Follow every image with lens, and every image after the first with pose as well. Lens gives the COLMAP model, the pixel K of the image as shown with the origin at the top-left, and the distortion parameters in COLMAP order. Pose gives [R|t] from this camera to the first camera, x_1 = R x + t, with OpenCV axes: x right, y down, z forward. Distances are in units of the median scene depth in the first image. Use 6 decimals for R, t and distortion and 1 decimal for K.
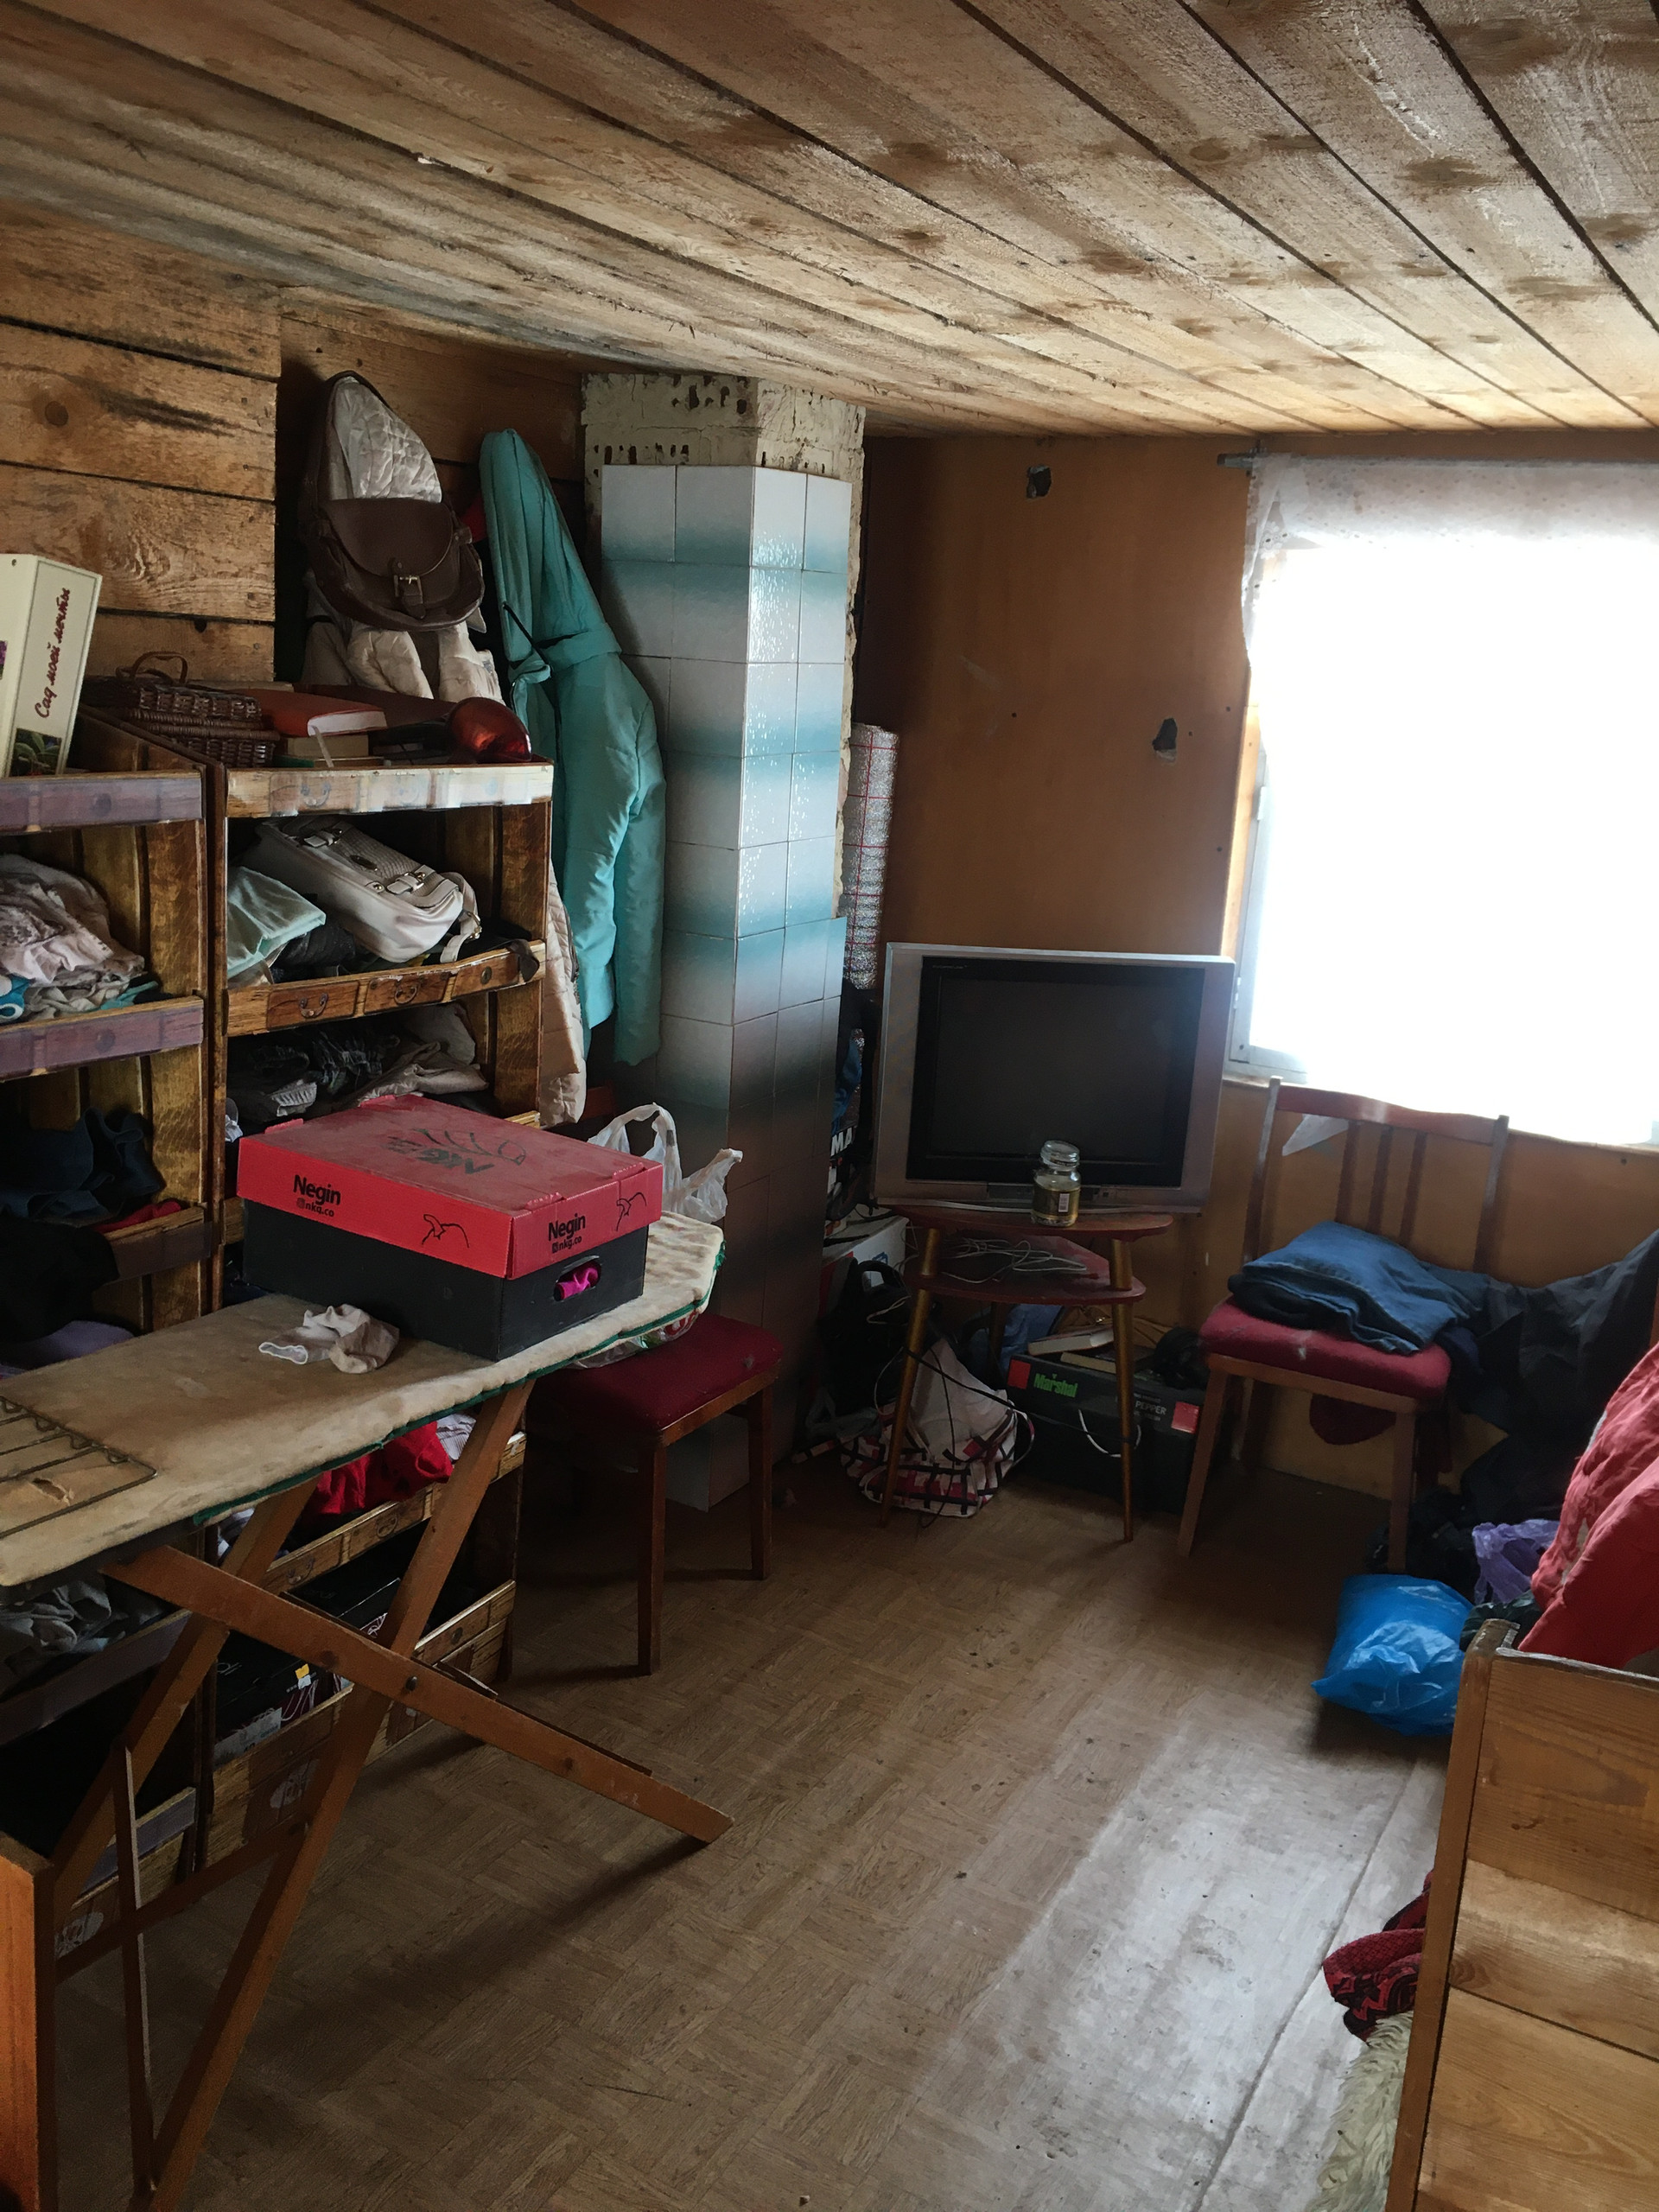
lens RADIAL K [[1879.8, 0, 836.3], [0, 1879.8, 1108.9], [0, 0, 1]] dist [0.079795, -0.115535]
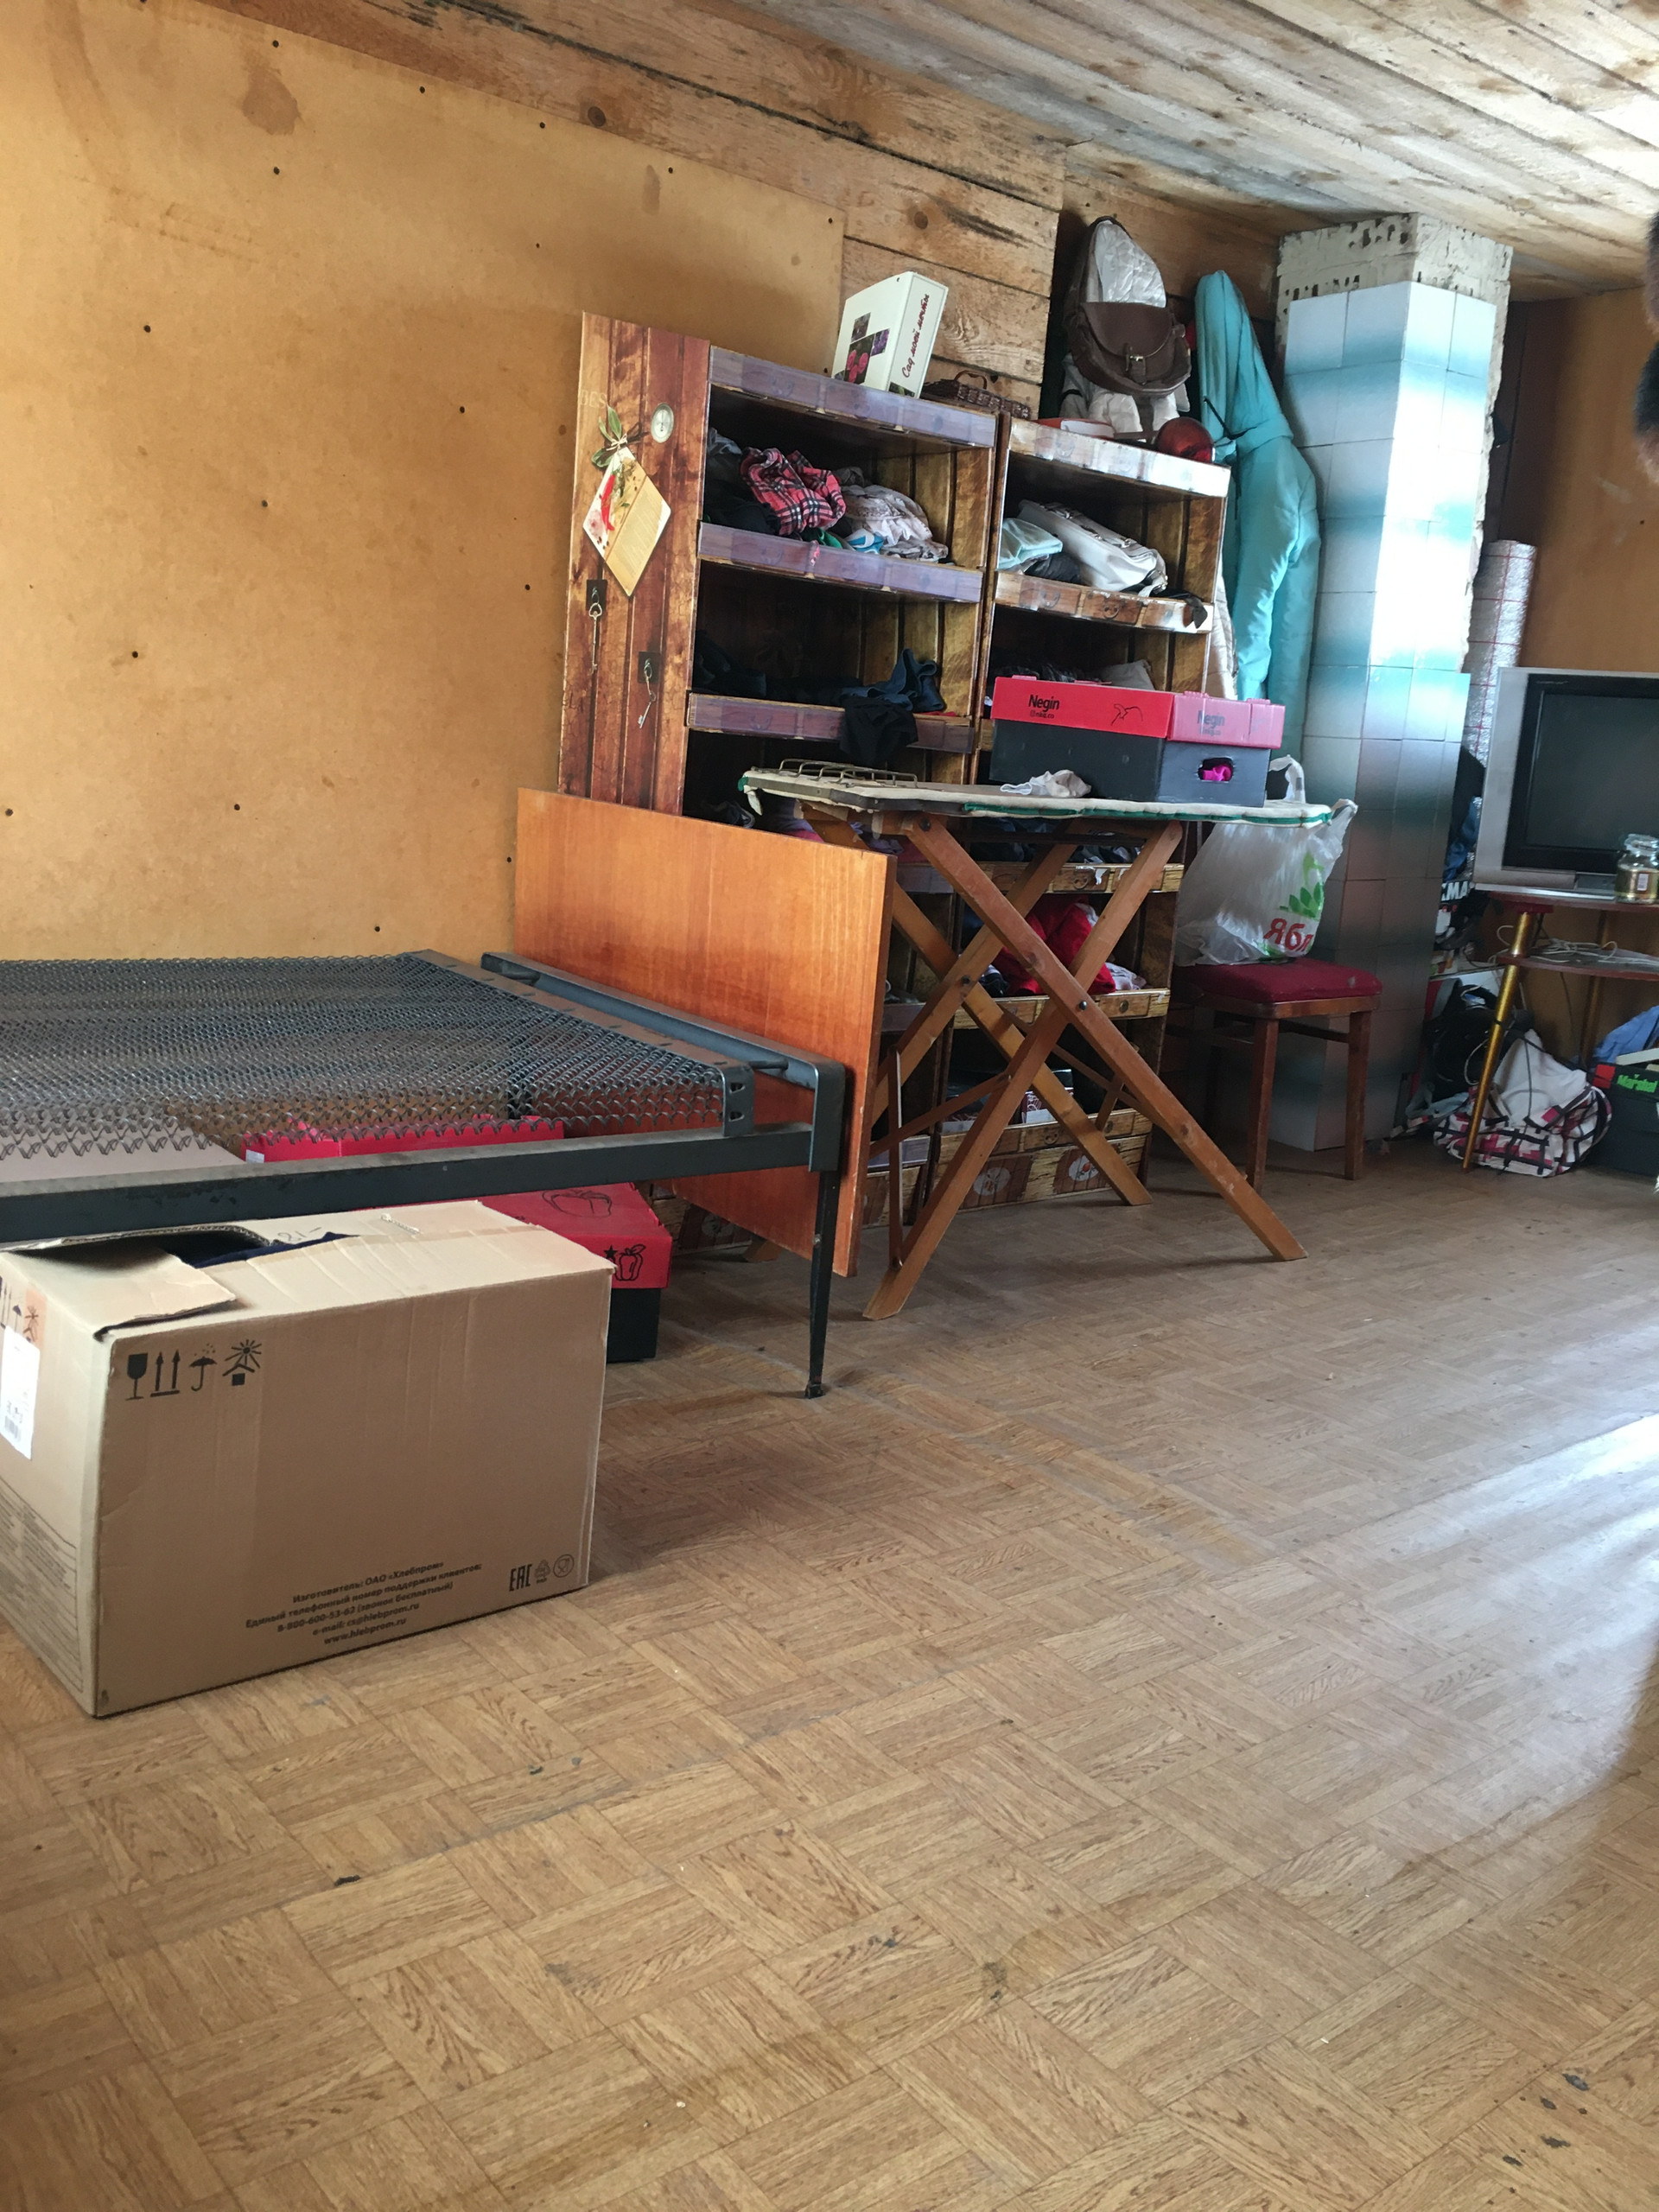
lens RADIAL K [[1879.8, 0, 833.9], [0, 1879.8, 1107.2], [0, 0, 1]] dist [0.079795, -0.115535]
pose [[0.935624, 0.063133, -0.347307, 0.084284], [-0.085510, 0.995109, -0.049468, 0.354680], [0.342485, 0.075982, 0.936446, -0.334392]]
